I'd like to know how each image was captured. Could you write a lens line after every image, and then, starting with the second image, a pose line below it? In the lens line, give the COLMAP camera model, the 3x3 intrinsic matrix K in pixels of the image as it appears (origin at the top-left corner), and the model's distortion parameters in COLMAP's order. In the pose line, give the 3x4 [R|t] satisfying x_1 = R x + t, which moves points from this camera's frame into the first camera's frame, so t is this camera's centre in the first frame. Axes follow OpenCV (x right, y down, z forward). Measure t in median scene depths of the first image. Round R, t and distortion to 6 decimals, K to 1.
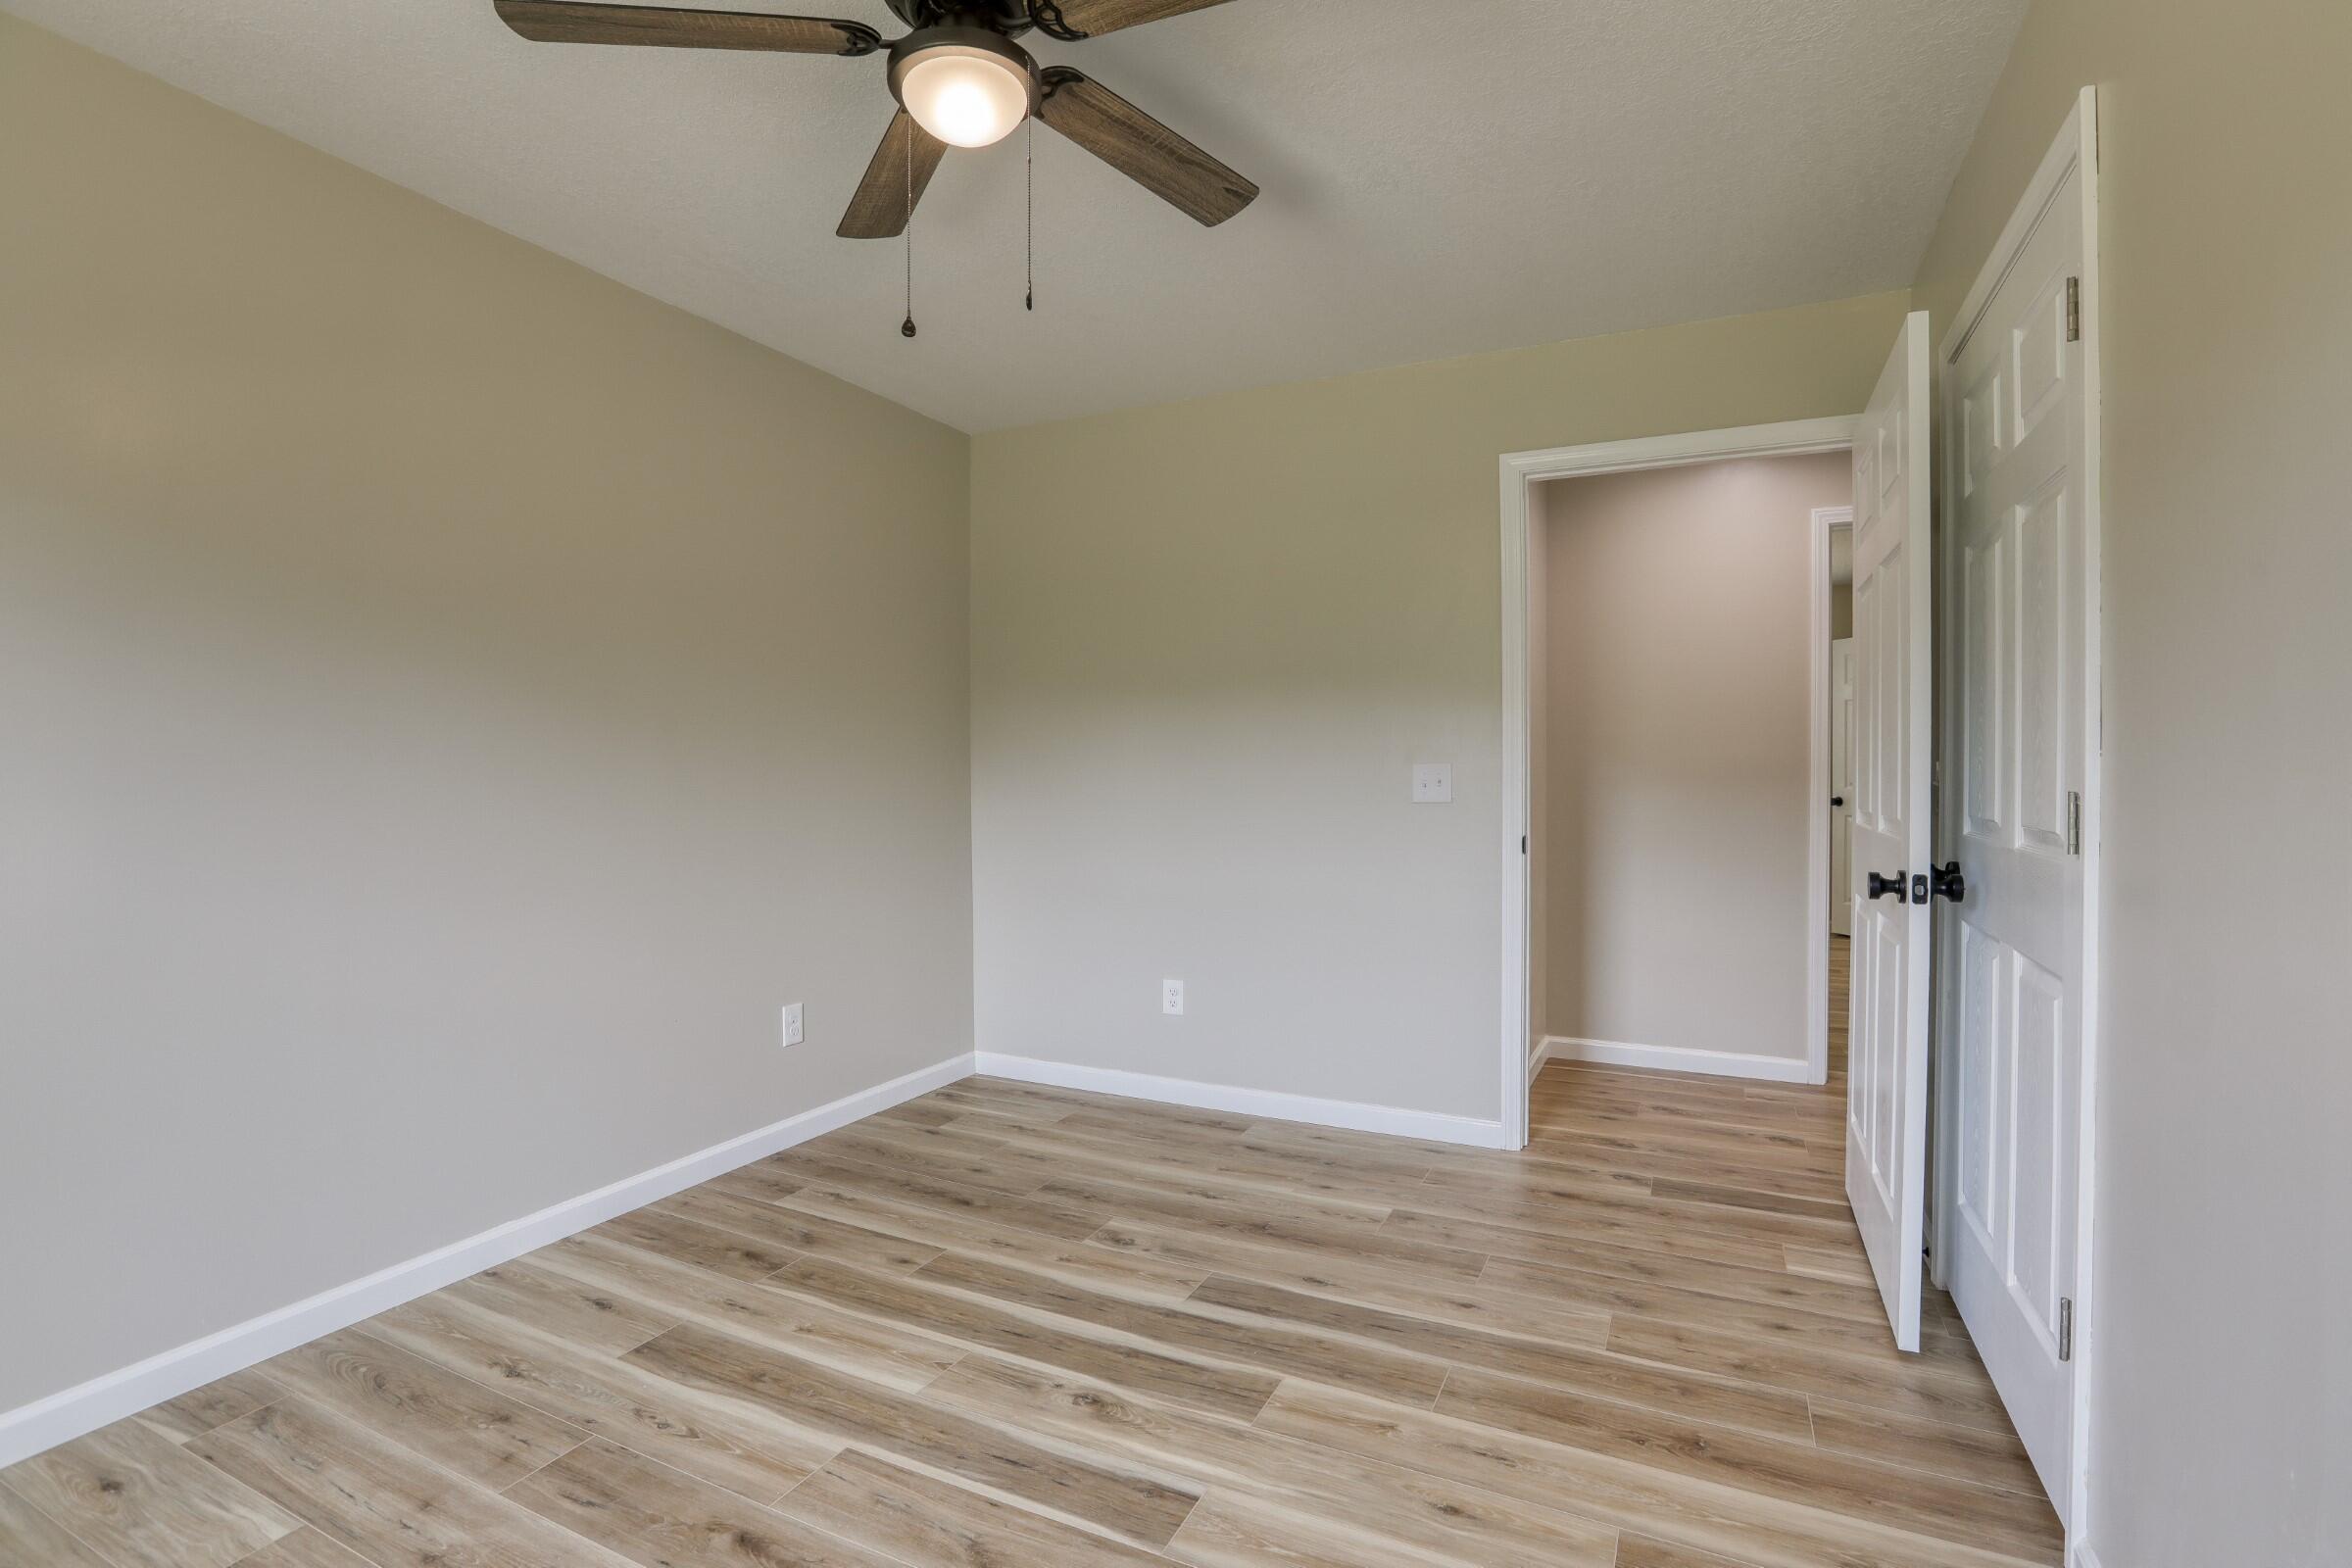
lens RADIAL K [[1080.9, 0, 1171.9], [0, 1080.9, 796.2], [0, 0, 1]] dist [-0.054628, 0.025344]
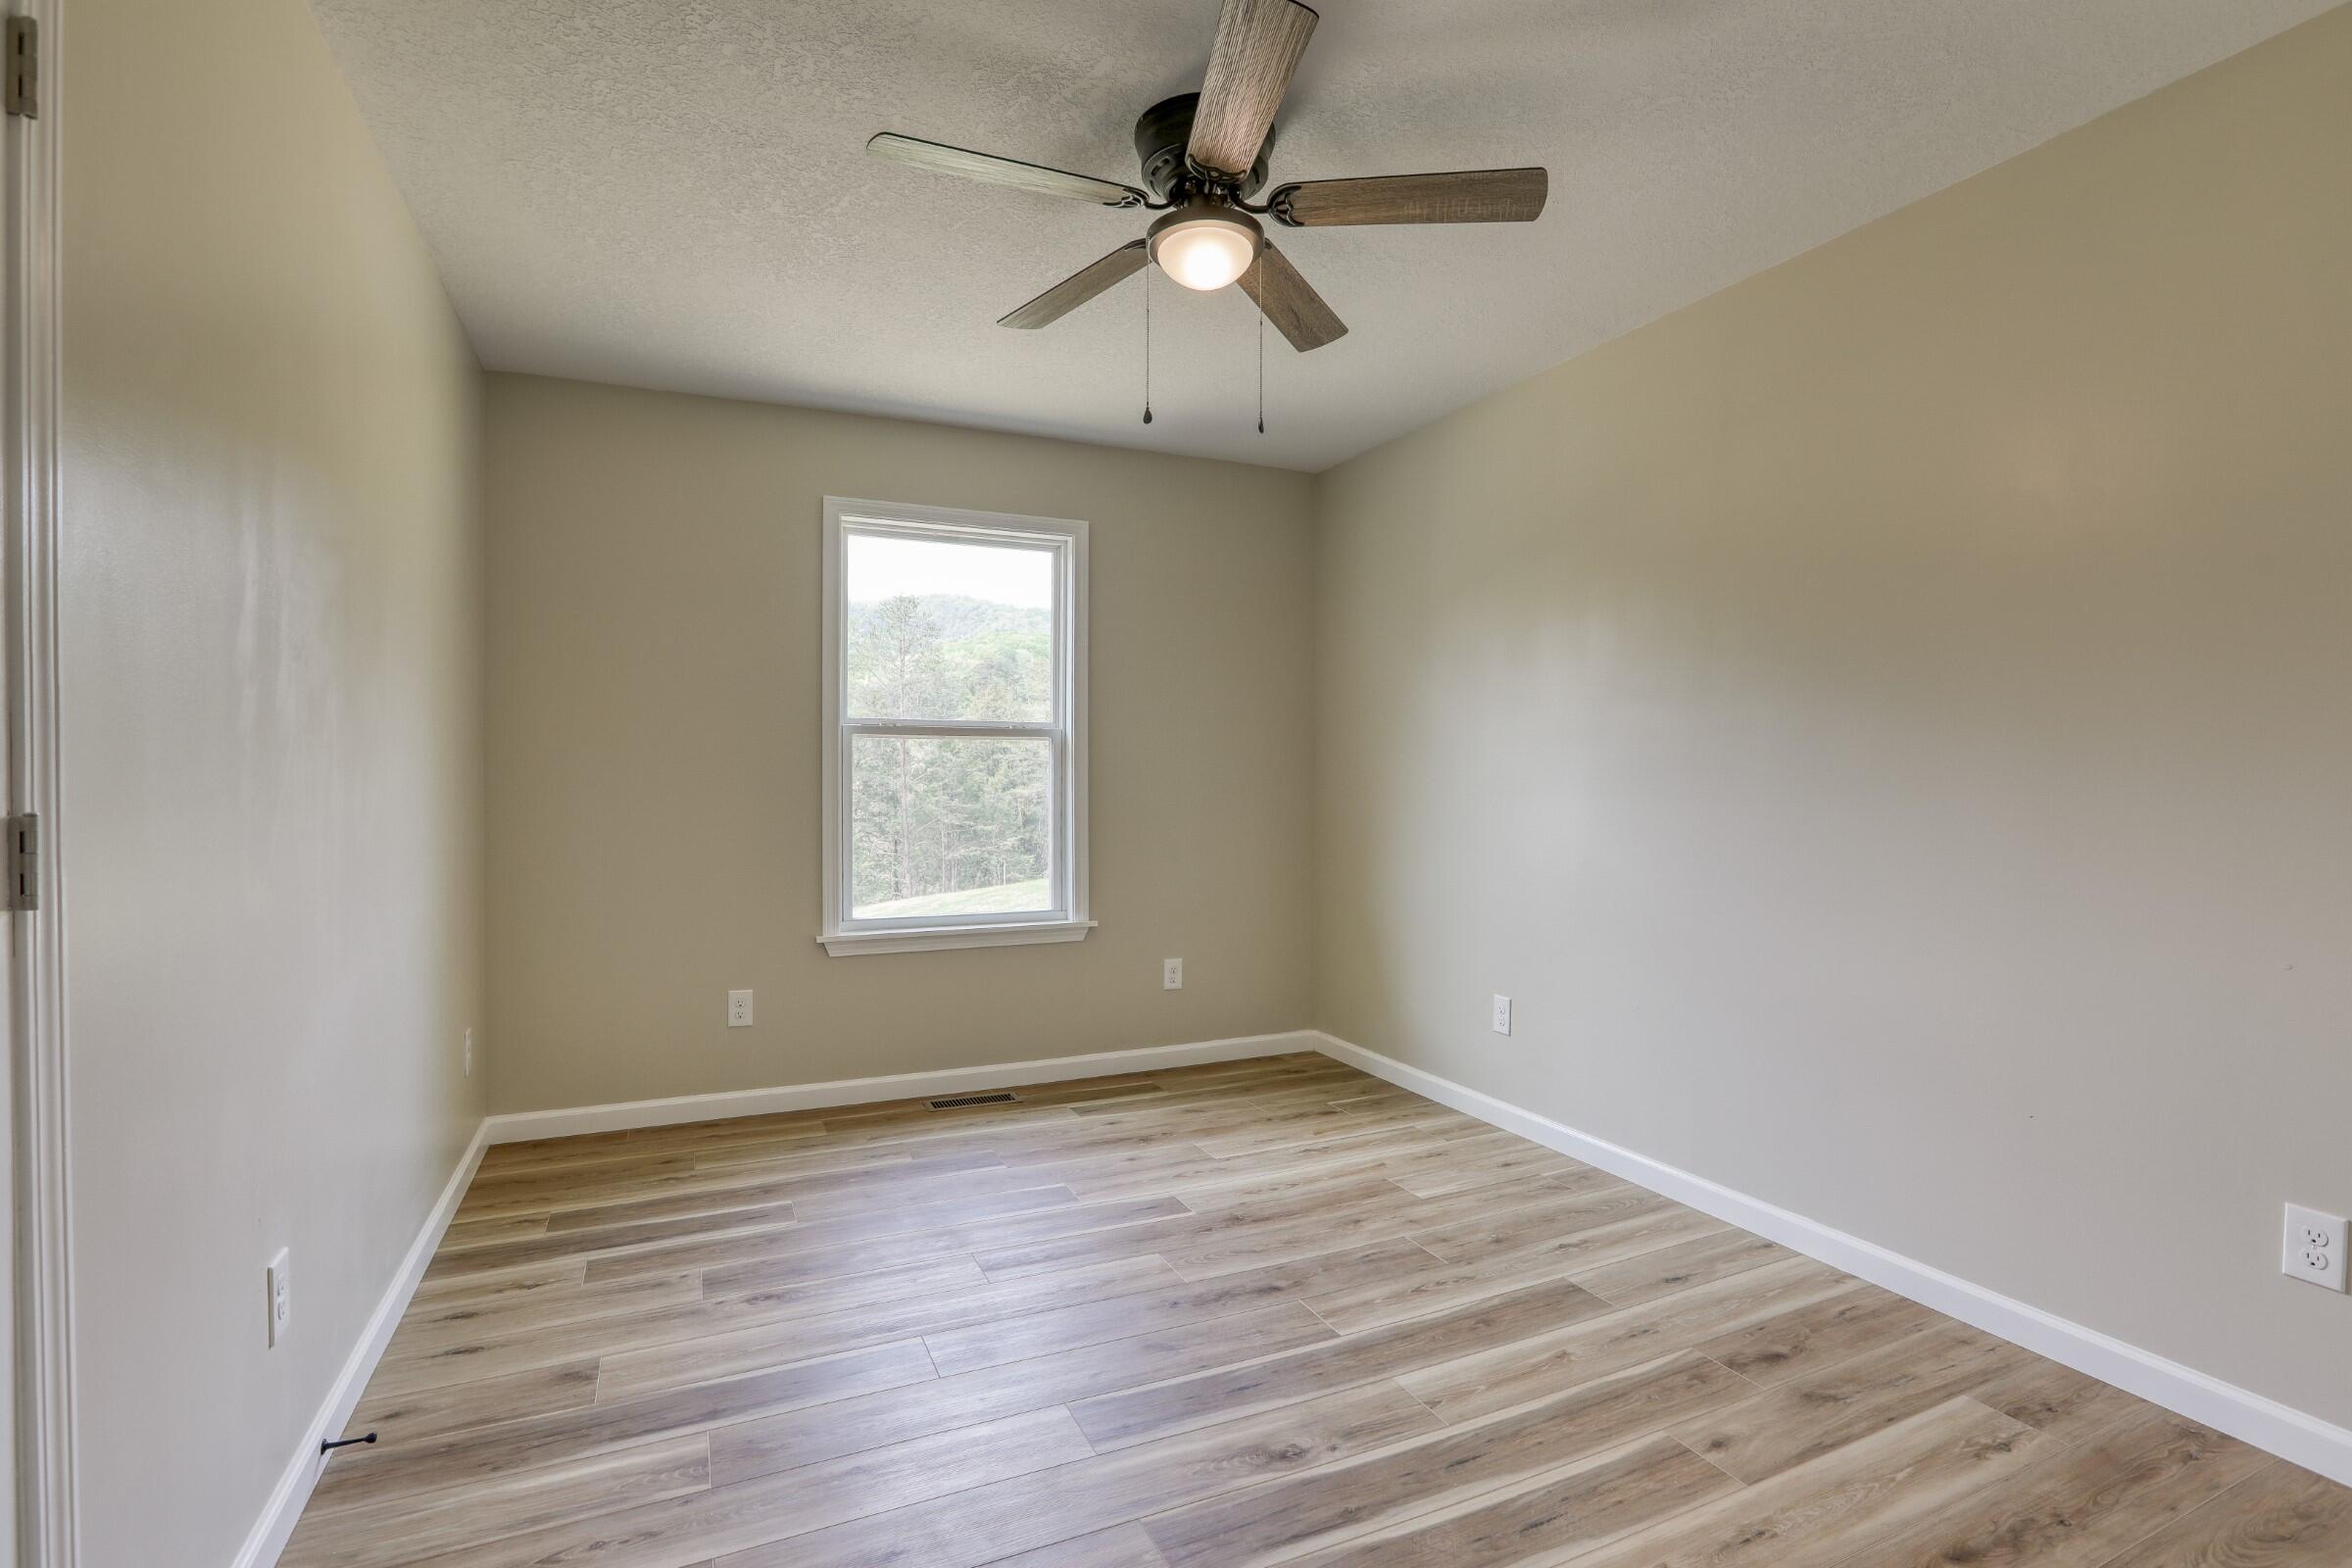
lens RADIAL K [[1080.9, 0, 1171.9], [0, 1080.9, 796.2], [0, 0, 1]] dist [-0.054628, 0.025344]
pose [[-0.634529, 0.016383, -0.772725, 0.546519], [-0.012502, 0.999427, 0.031455, -0.026941], [0.772798, 0.029619, -0.633961, 1.174194]]
